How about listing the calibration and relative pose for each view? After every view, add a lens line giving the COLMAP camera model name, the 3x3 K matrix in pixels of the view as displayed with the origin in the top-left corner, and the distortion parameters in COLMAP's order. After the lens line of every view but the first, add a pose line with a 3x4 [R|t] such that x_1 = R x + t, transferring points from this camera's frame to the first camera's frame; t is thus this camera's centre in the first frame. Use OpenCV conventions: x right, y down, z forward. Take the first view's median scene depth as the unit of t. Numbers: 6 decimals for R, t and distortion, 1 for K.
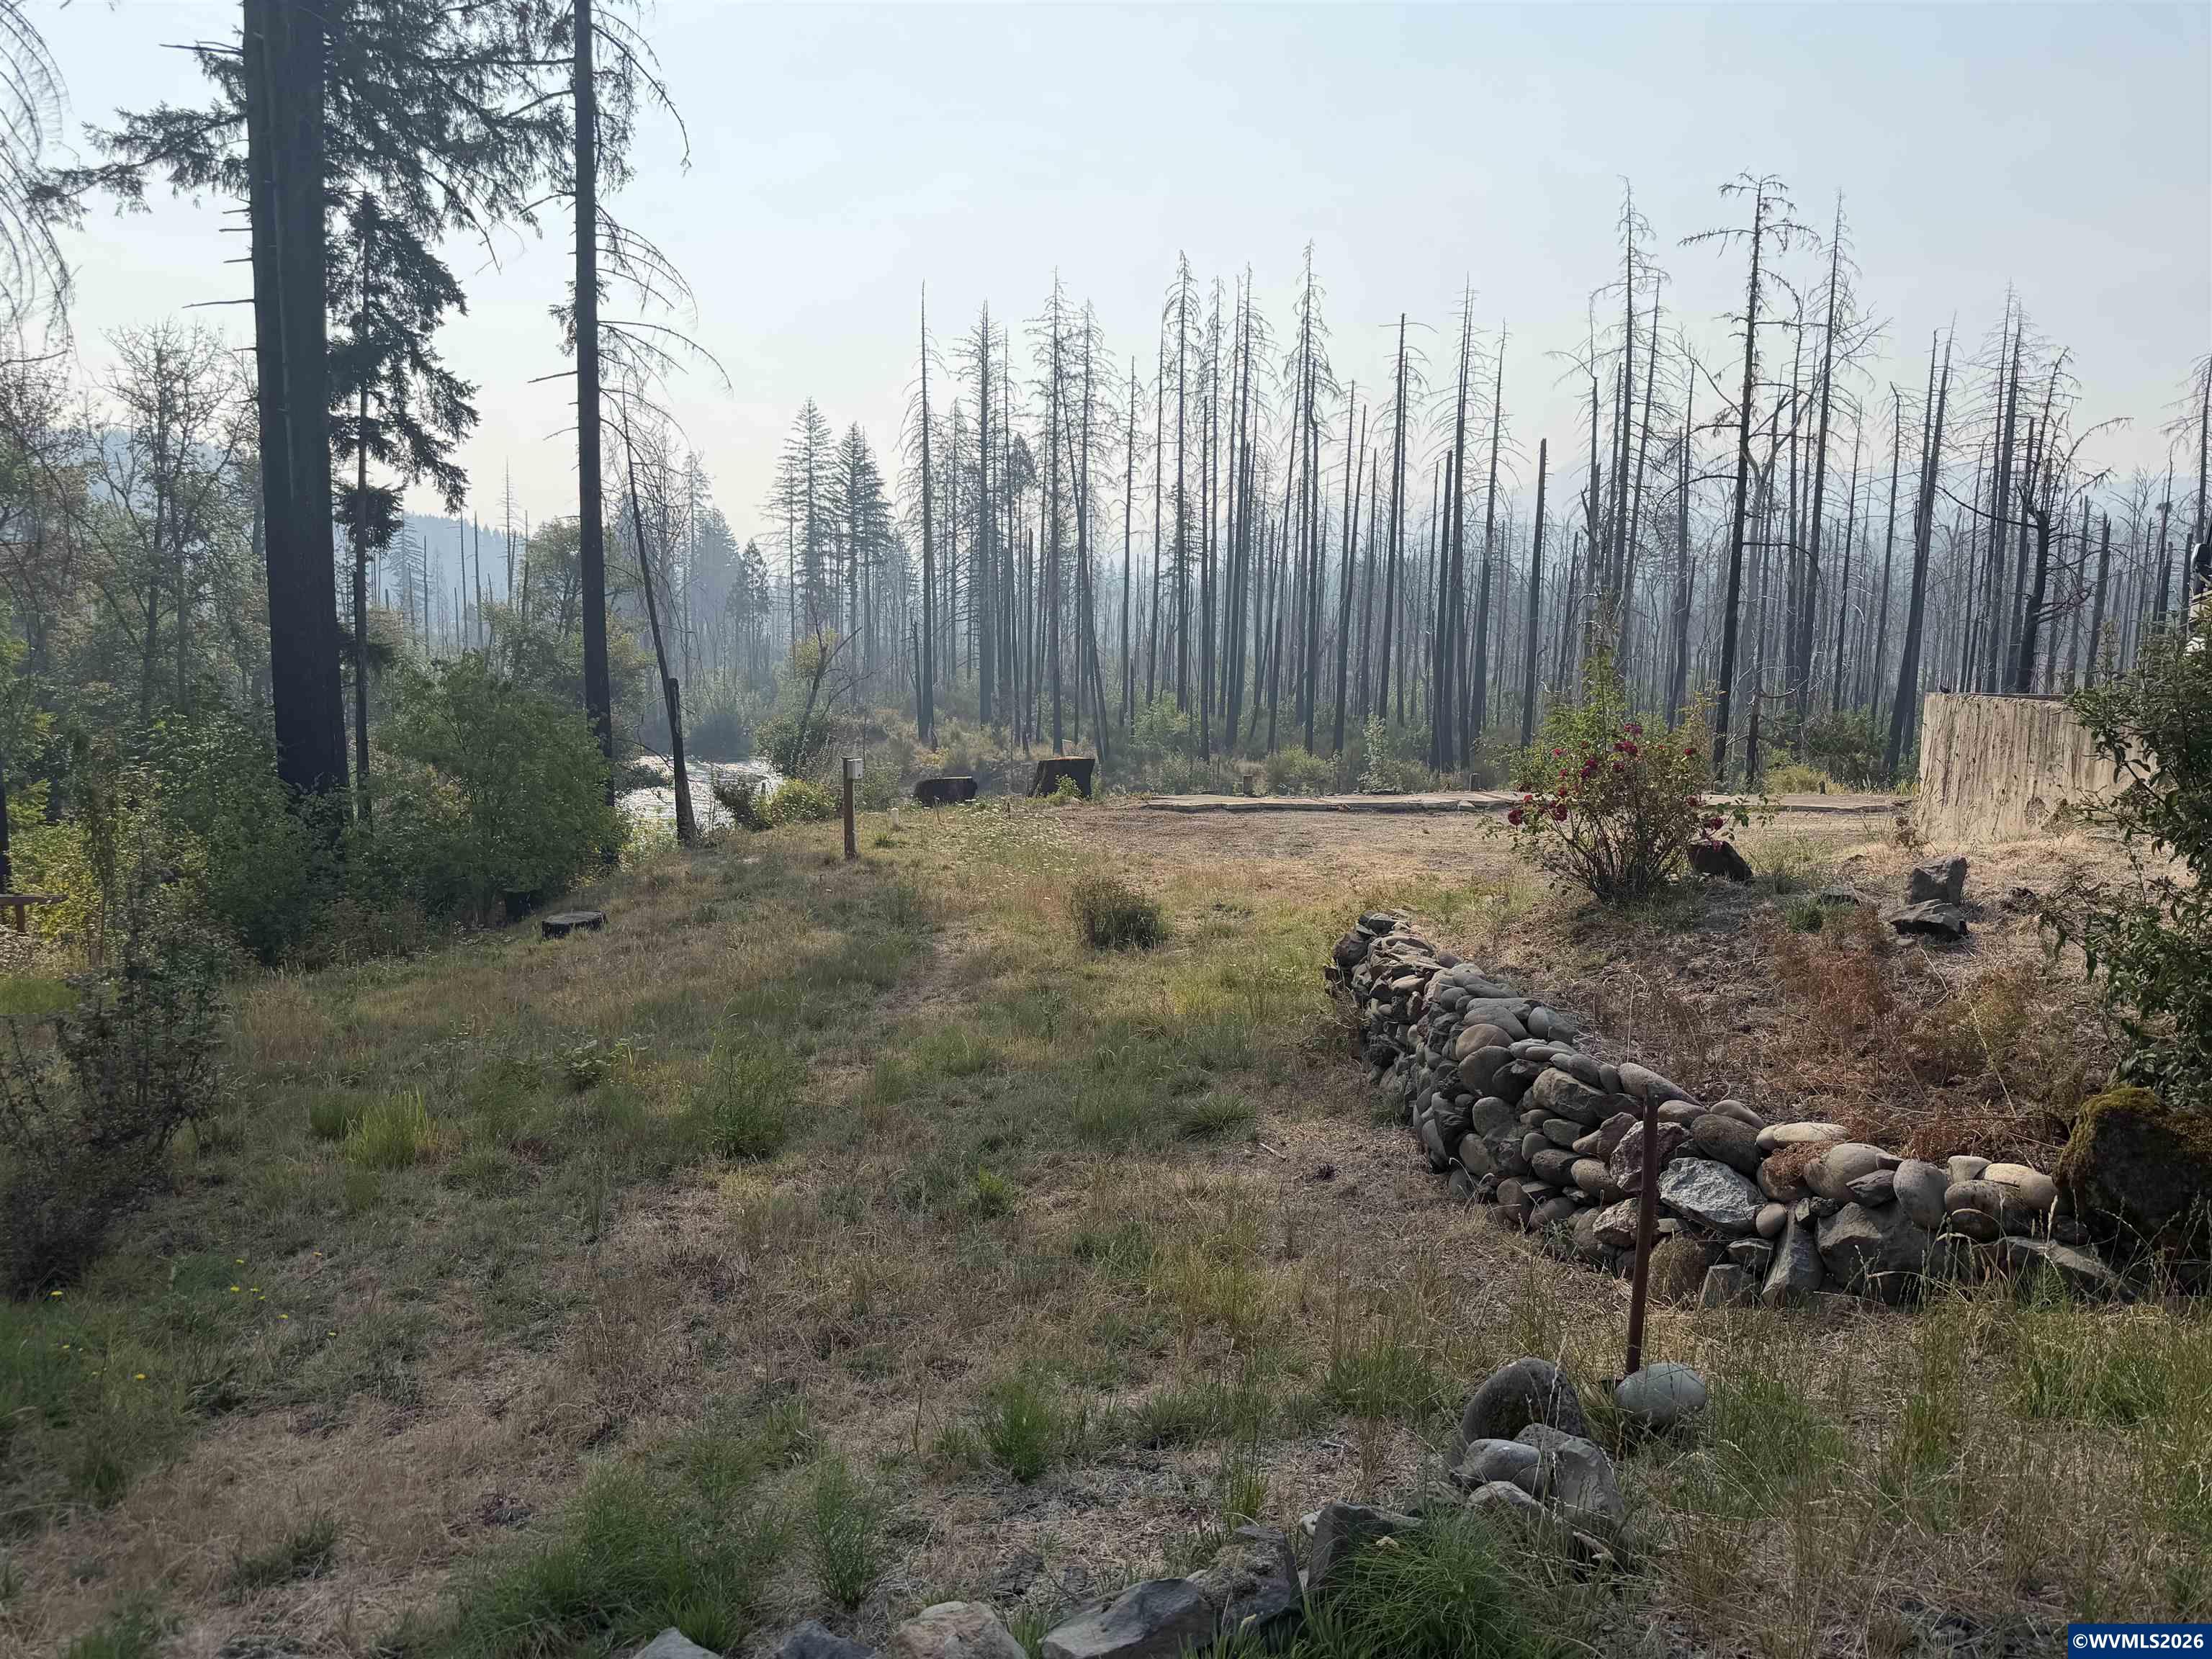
lens RADIAL K [[1579.4, 0, 1057.0], [0, 1579.4, 826.0], [0, 0, 1]] dist [0.011808, -0.026257]
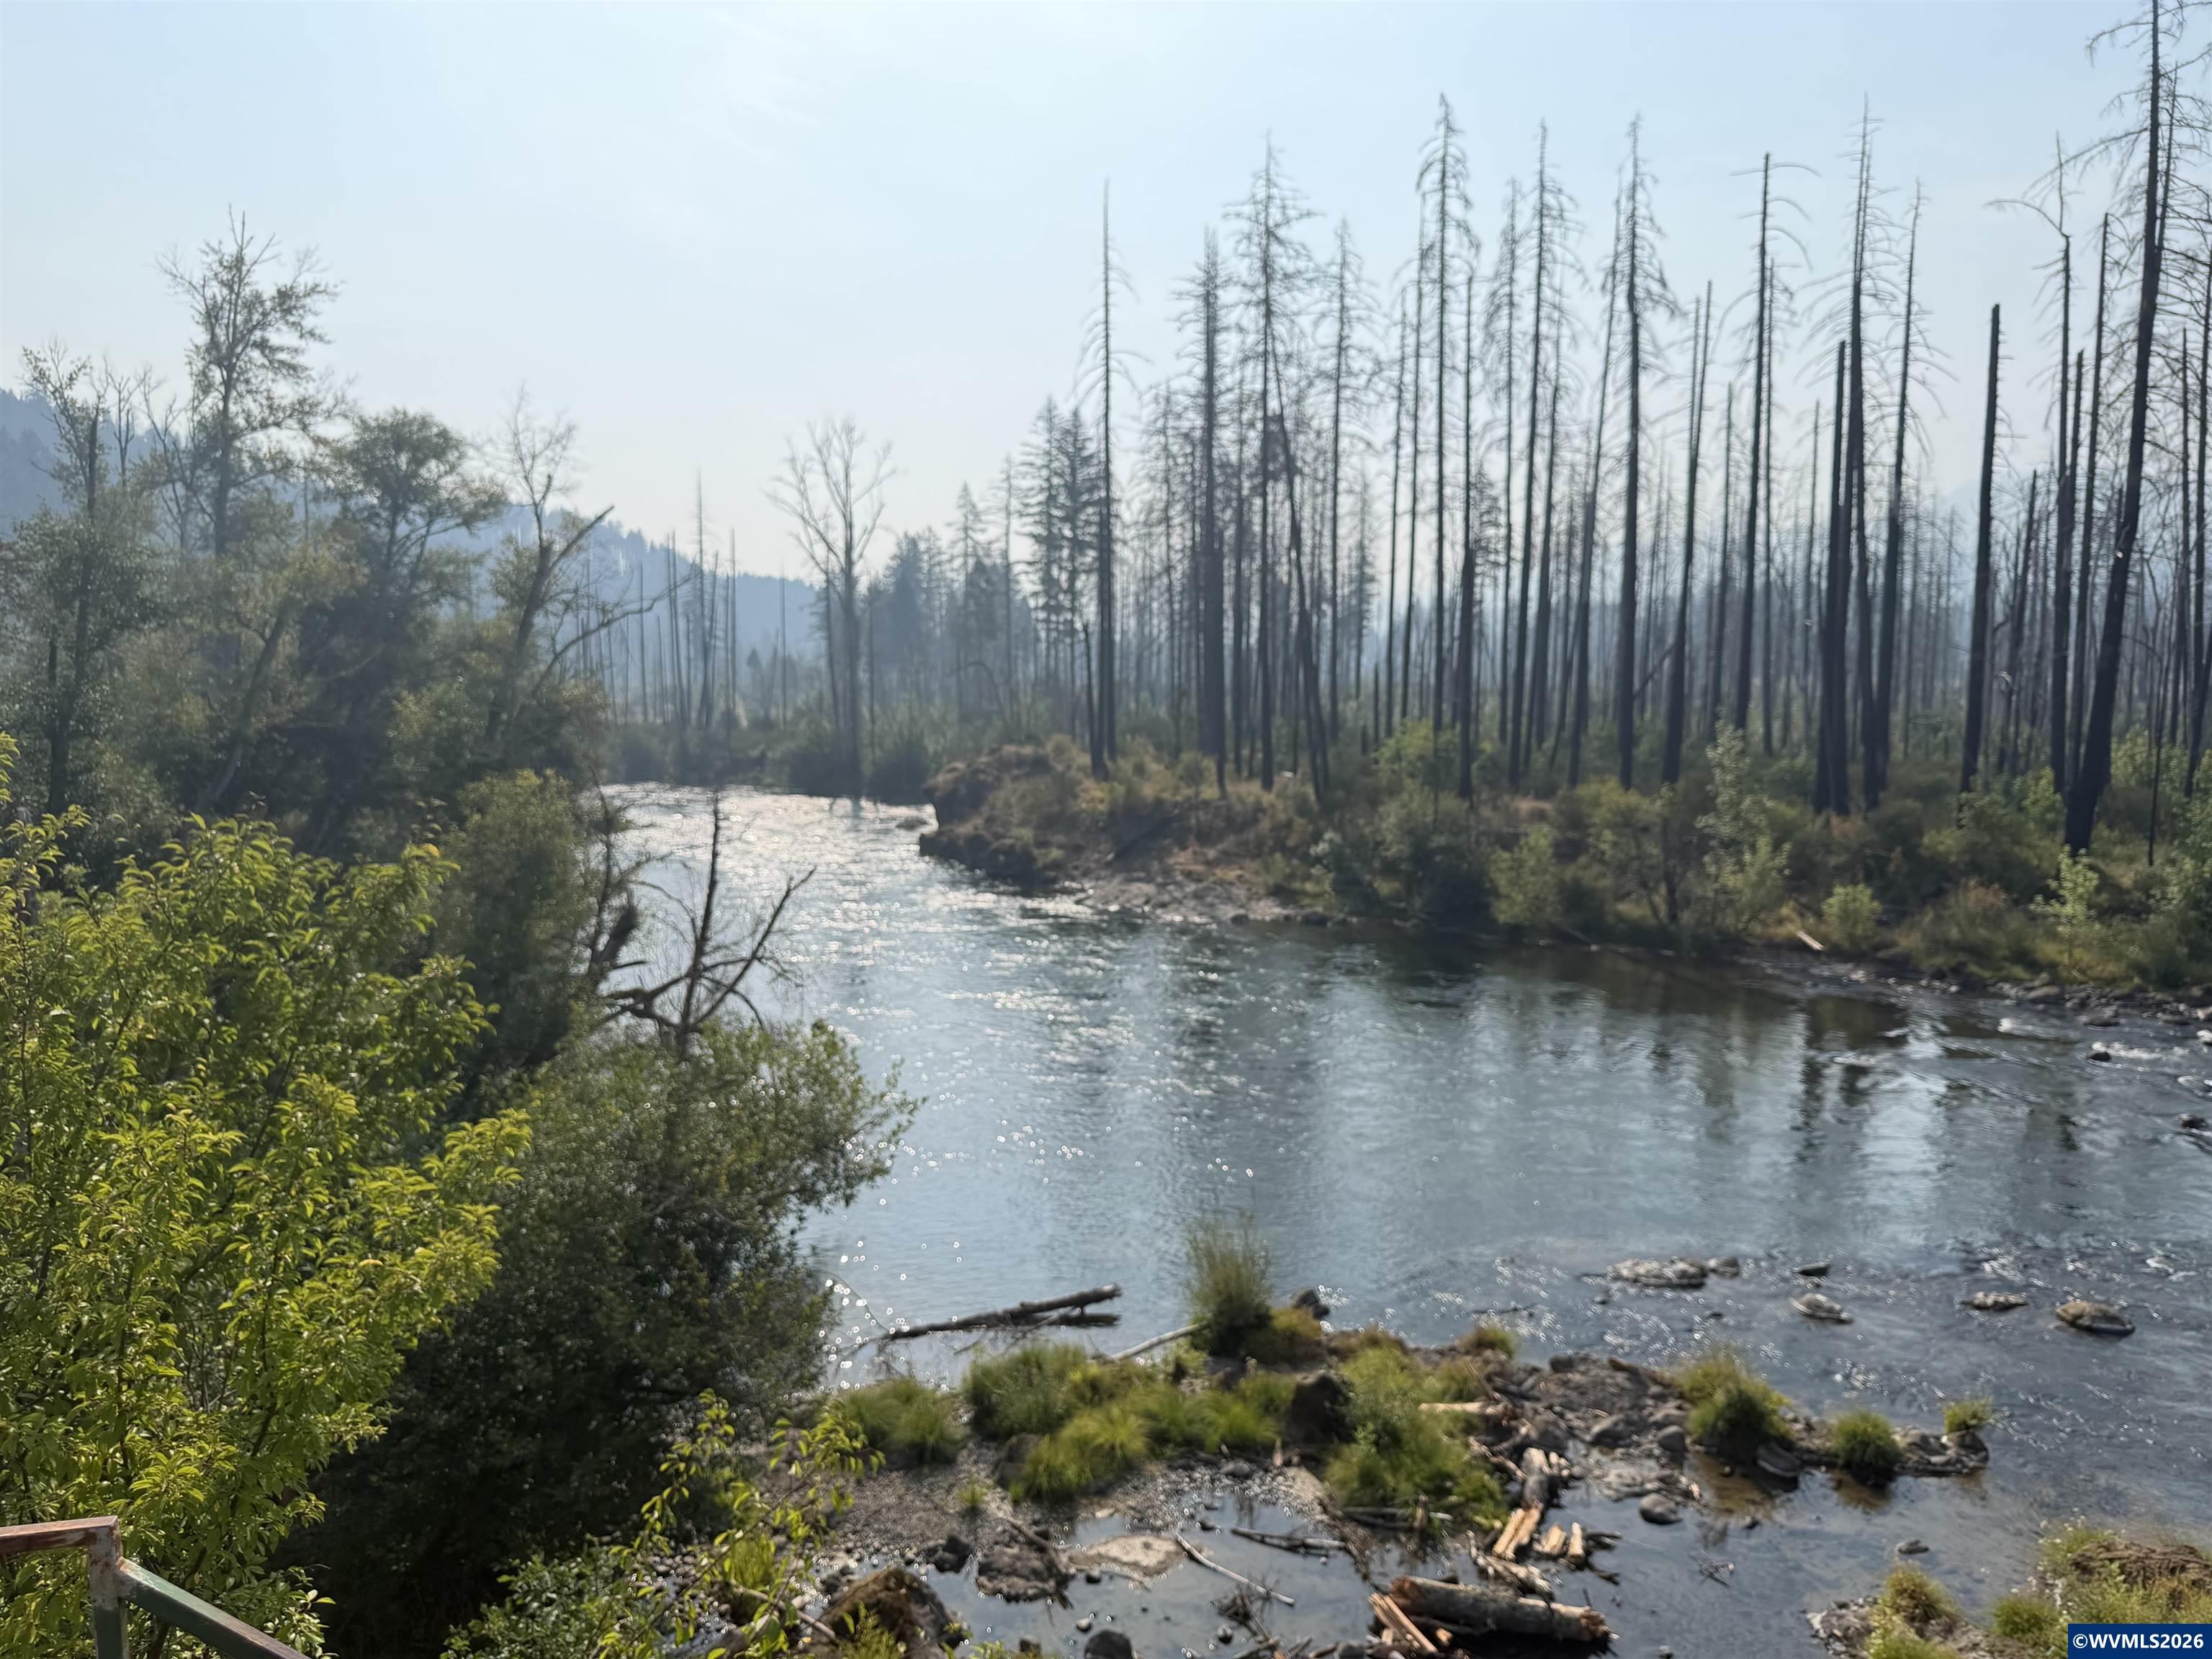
lens RADIAL K [[1579.4, 0, 1110.3], [0, 1579.4, 840.7], [0, 0, 1]] dist [0.011808, -0.026257]
pose [[0.984129, 0.003504, -0.177420, 0.054164], [-0.008113, 0.999648, -0.025263, -0.003636], [0.177269, 0.026302, 0.983811, 0.252124]]
